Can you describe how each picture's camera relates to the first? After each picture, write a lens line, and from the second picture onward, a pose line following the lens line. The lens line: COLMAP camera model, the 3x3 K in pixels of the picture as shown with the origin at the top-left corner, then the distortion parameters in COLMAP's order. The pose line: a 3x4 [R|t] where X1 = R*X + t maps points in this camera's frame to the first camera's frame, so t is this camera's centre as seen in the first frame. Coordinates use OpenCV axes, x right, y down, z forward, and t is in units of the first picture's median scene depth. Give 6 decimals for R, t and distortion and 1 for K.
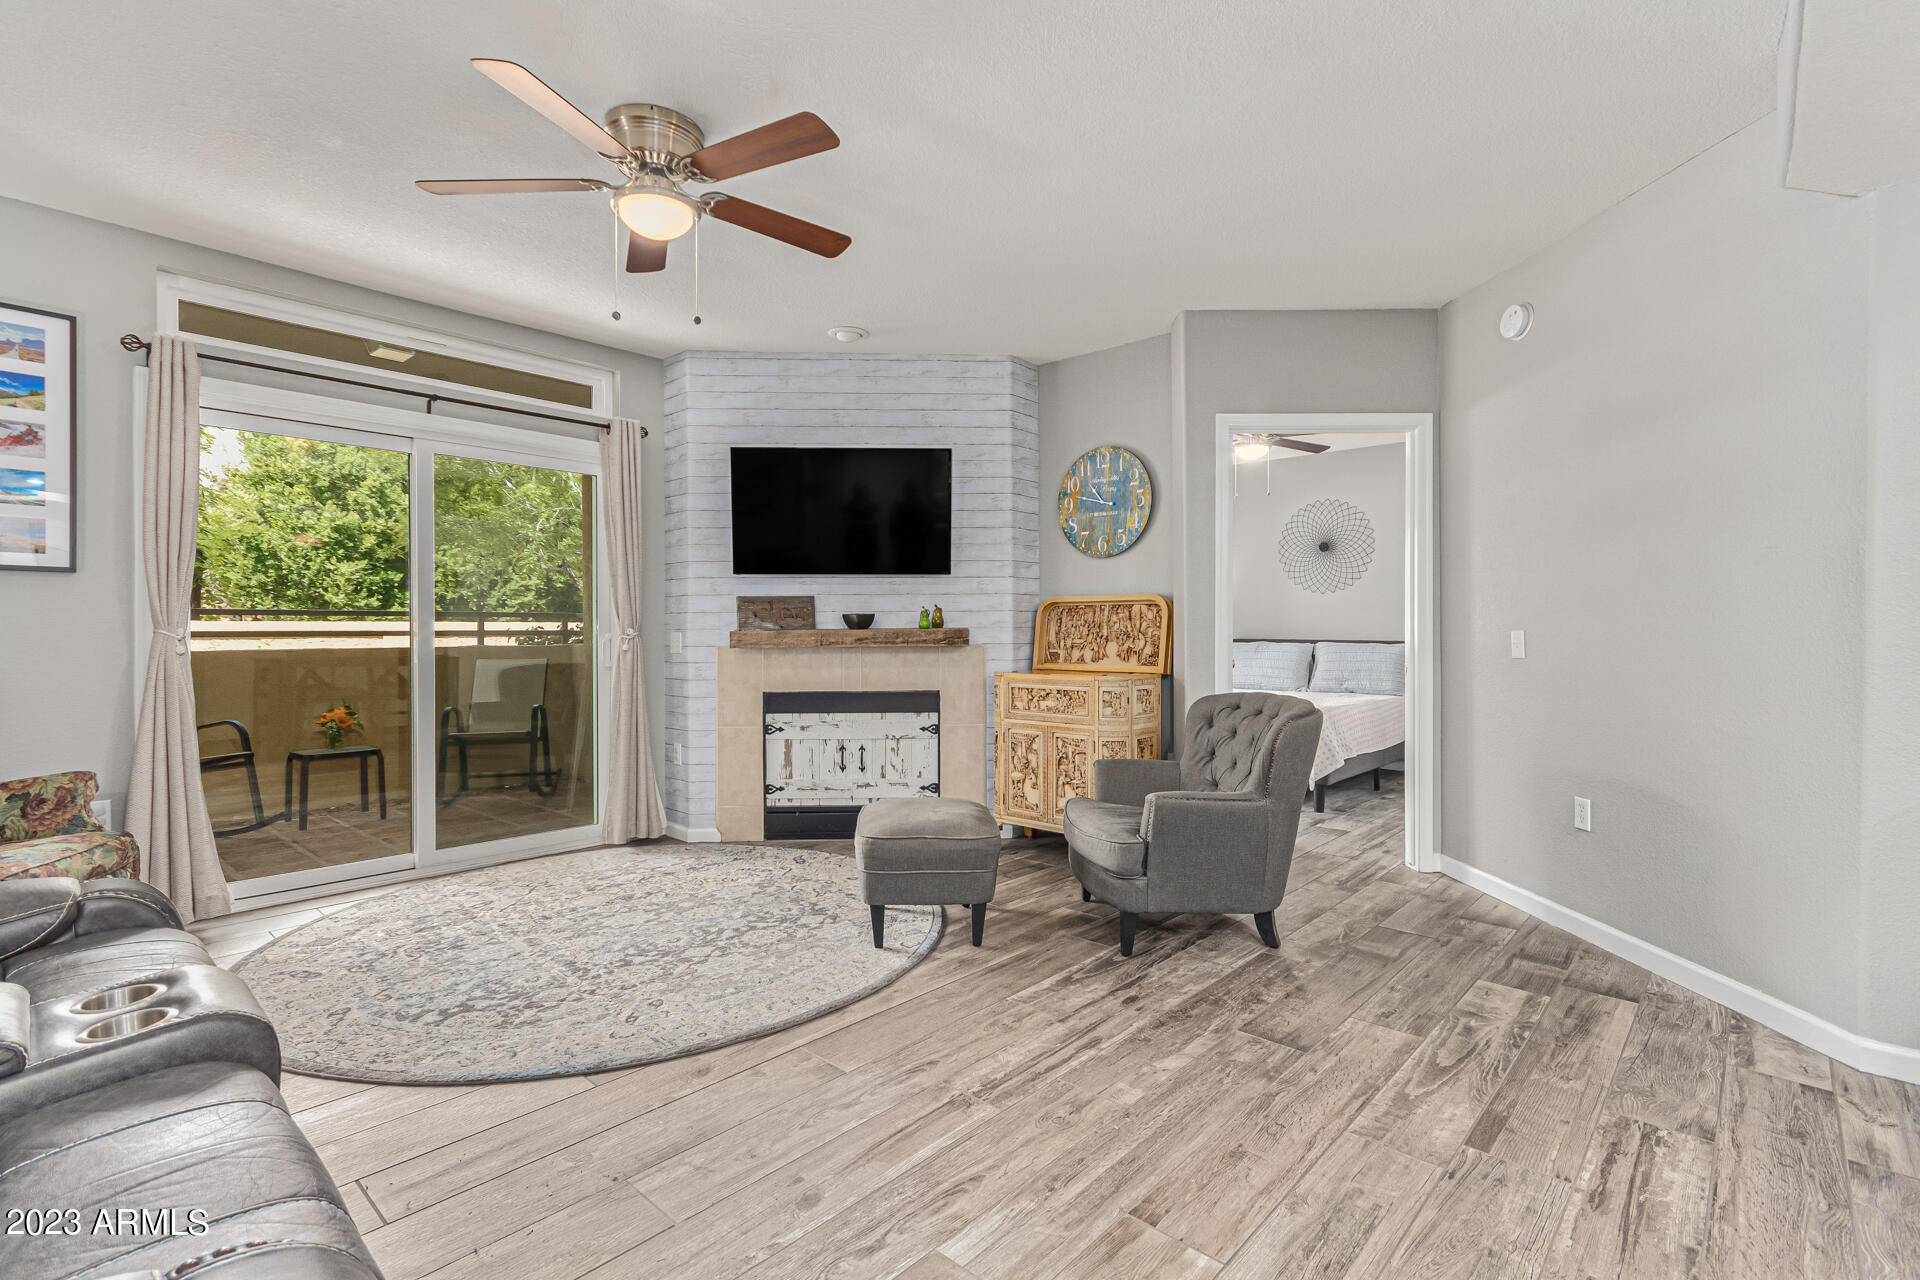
lens RADIAL K [[892.2, 0, 944.1], [0, 892.2, 635.9], [0, 0, 1]] dist [0.004299, -0.000874]
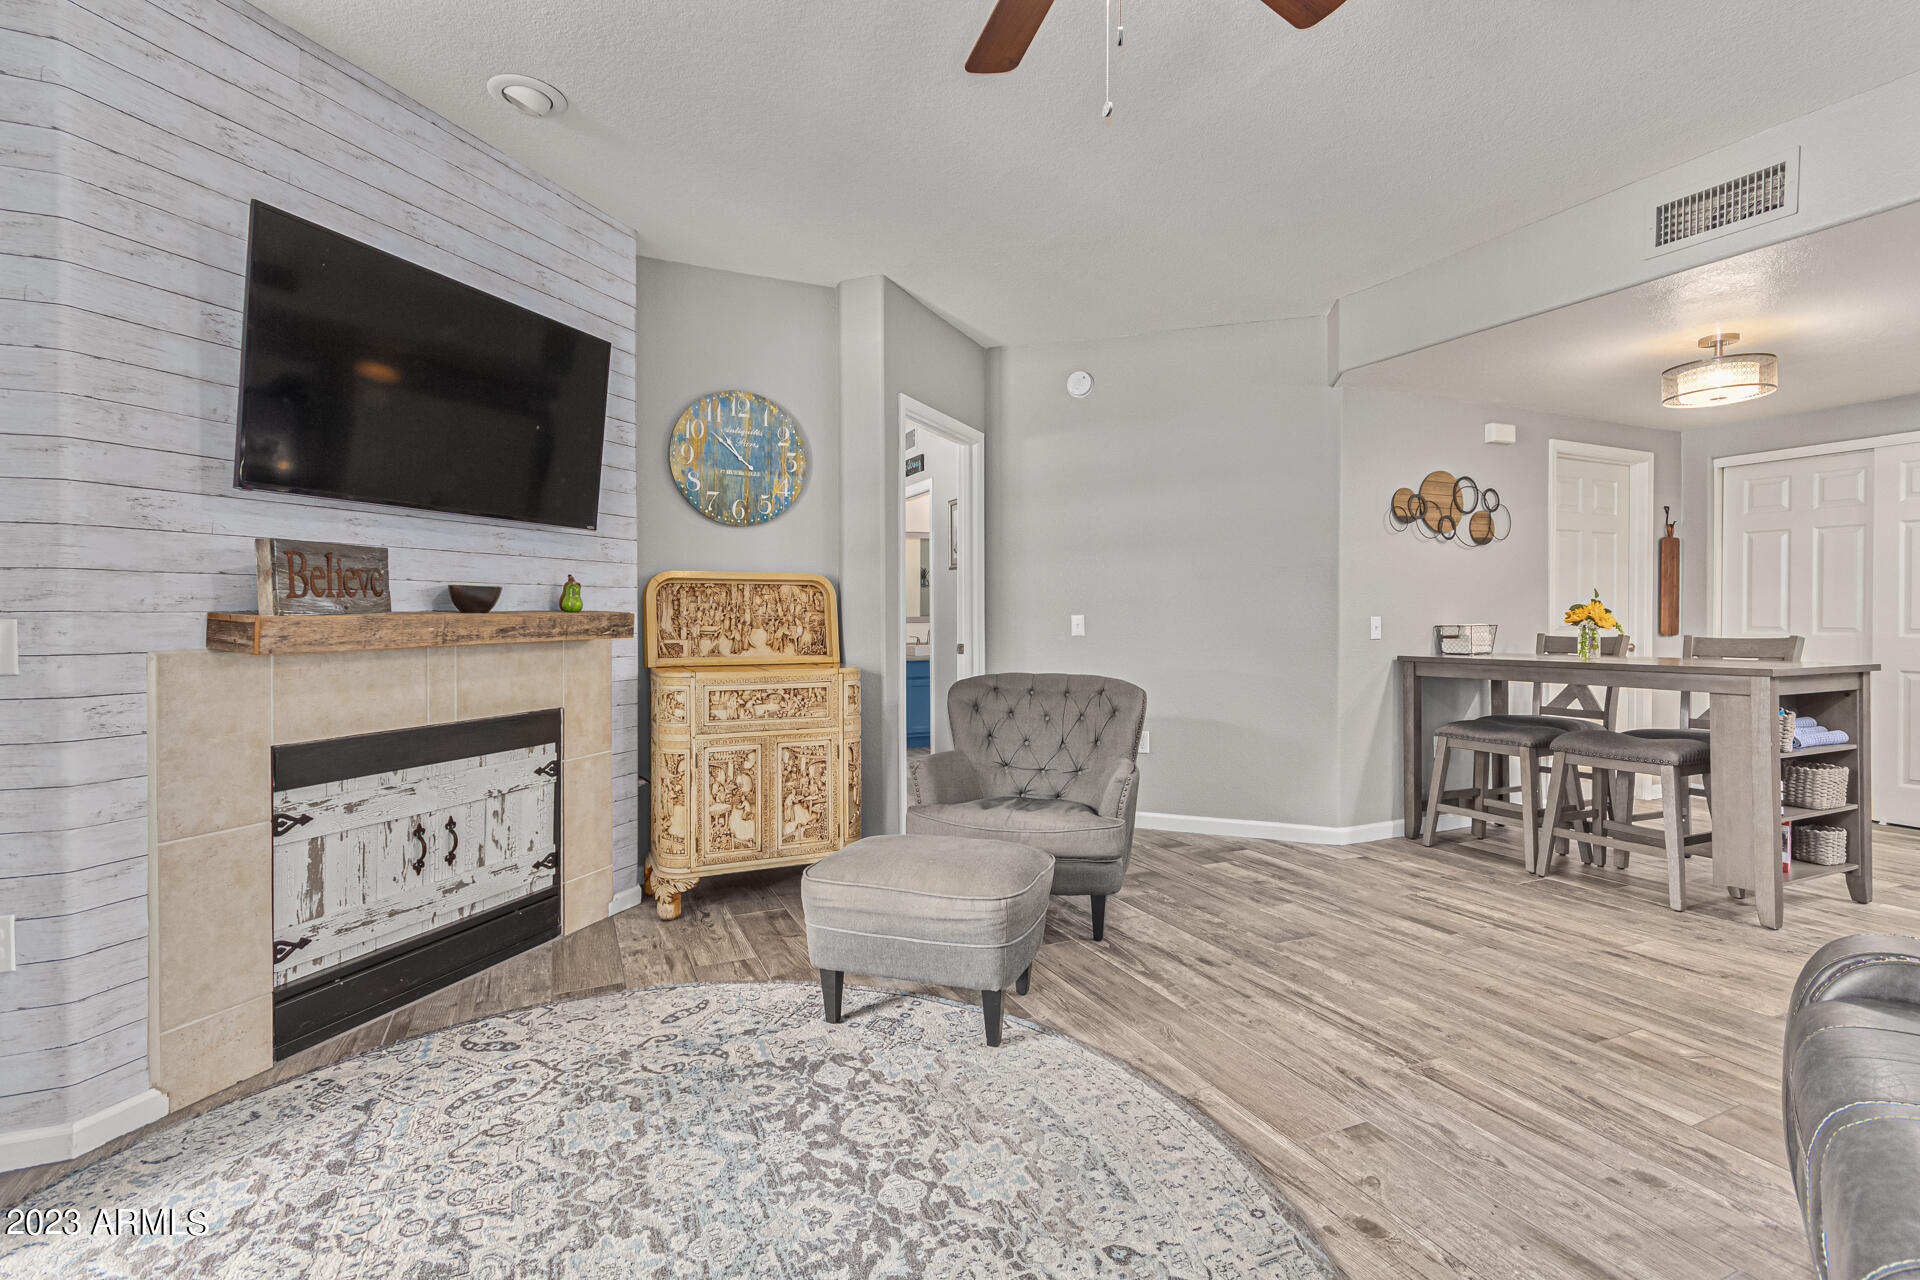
lens RADIAL K [[892.2, 0, 979.0], [0, 892.2, 630.7], [0, 0, 1]] dist [0.004299, -0.000874]
pose [[0.368372, -0.017151, 0.929520, -0.520602], [0.000561, 0.999834, 0.018226, -0.006613], [-0.929678, -0.006193, 0.368320, 0.505204]]
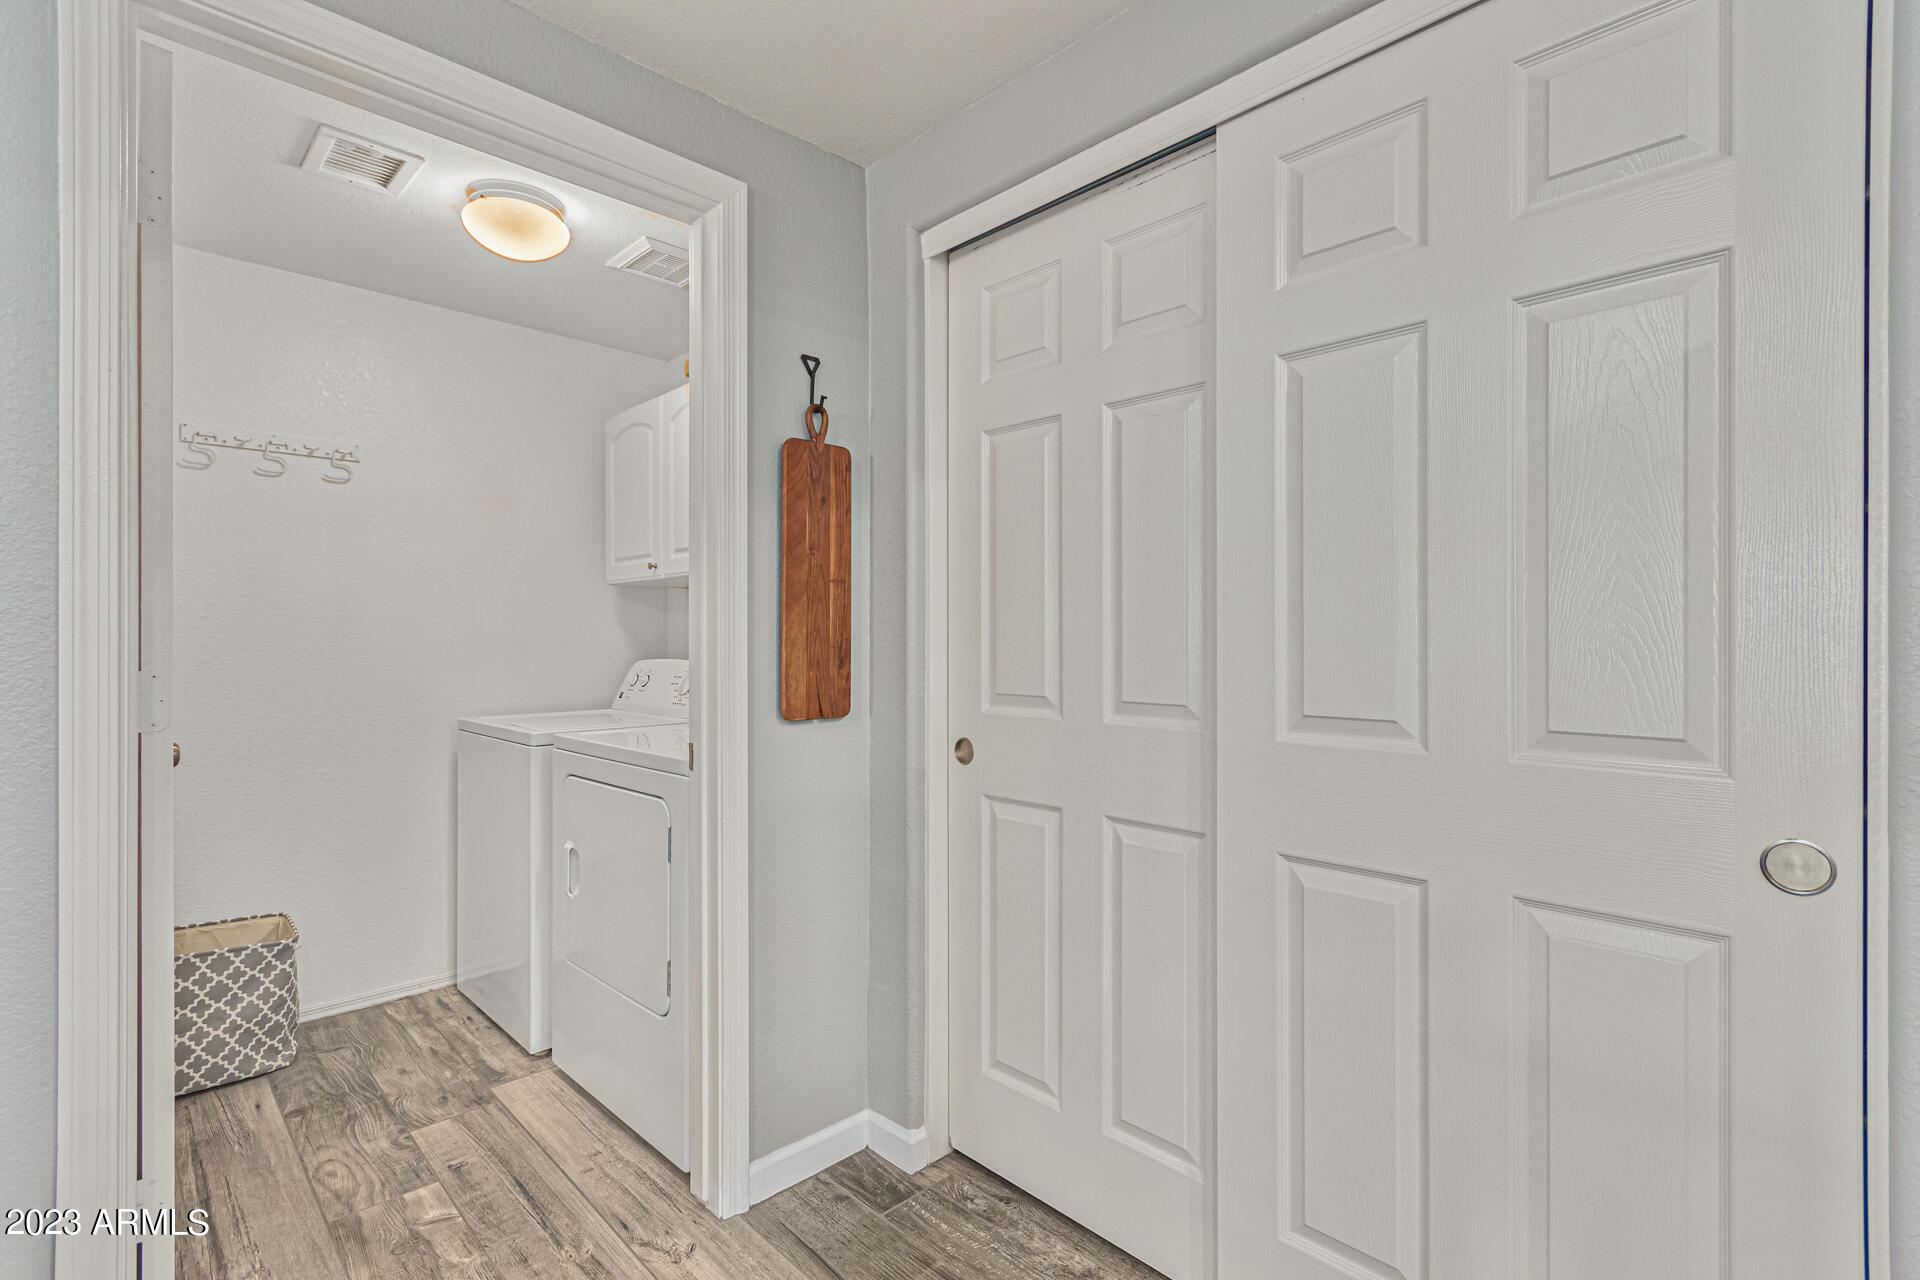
lens RADIAL K [[892.2, 0, 973.6], [0, 892.2, 643.8], [0, 0, 1]] dist [0.004299, -0.000874]
pose [[0.037890, 0.002971, 0.999278, 0.513230], [-0.003135, 0.999991, -0.002854, -0.011606], [-0.999277, -0.003024, 0.037899, -0.005542]]
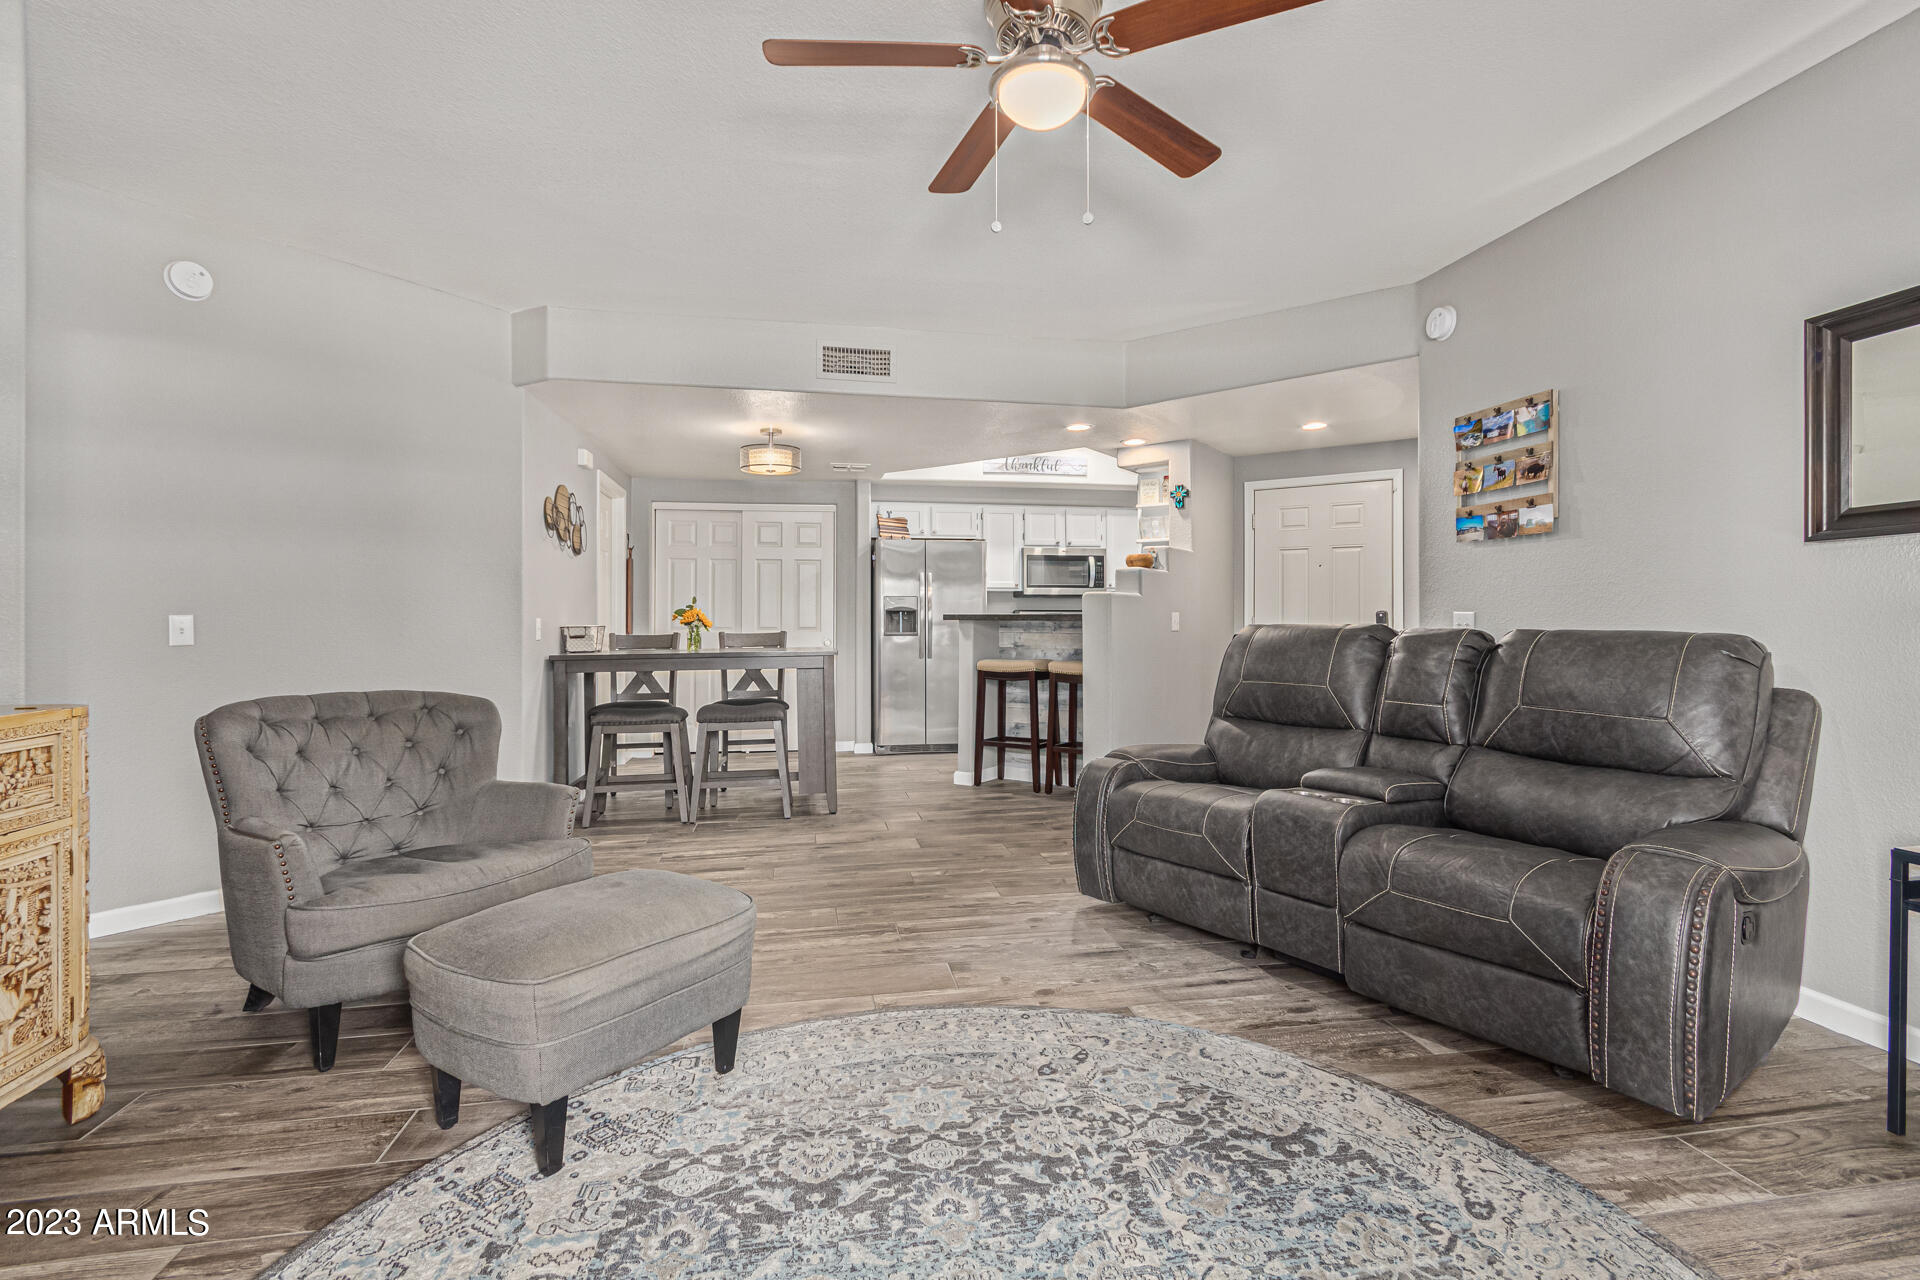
lens RADIAL K [[892.2, 0, 949.5], [0, 892.2, 609.9], [0, 0, 1]] dist [0.004299, -0.000874]
pose [[-0.802055, 0.007268, 0.597206, -0.430802], [0.000424, 0.999933, -0.011600, -0.001479], [-0.597250, -0.009051, -0.802004, 0.993843]]
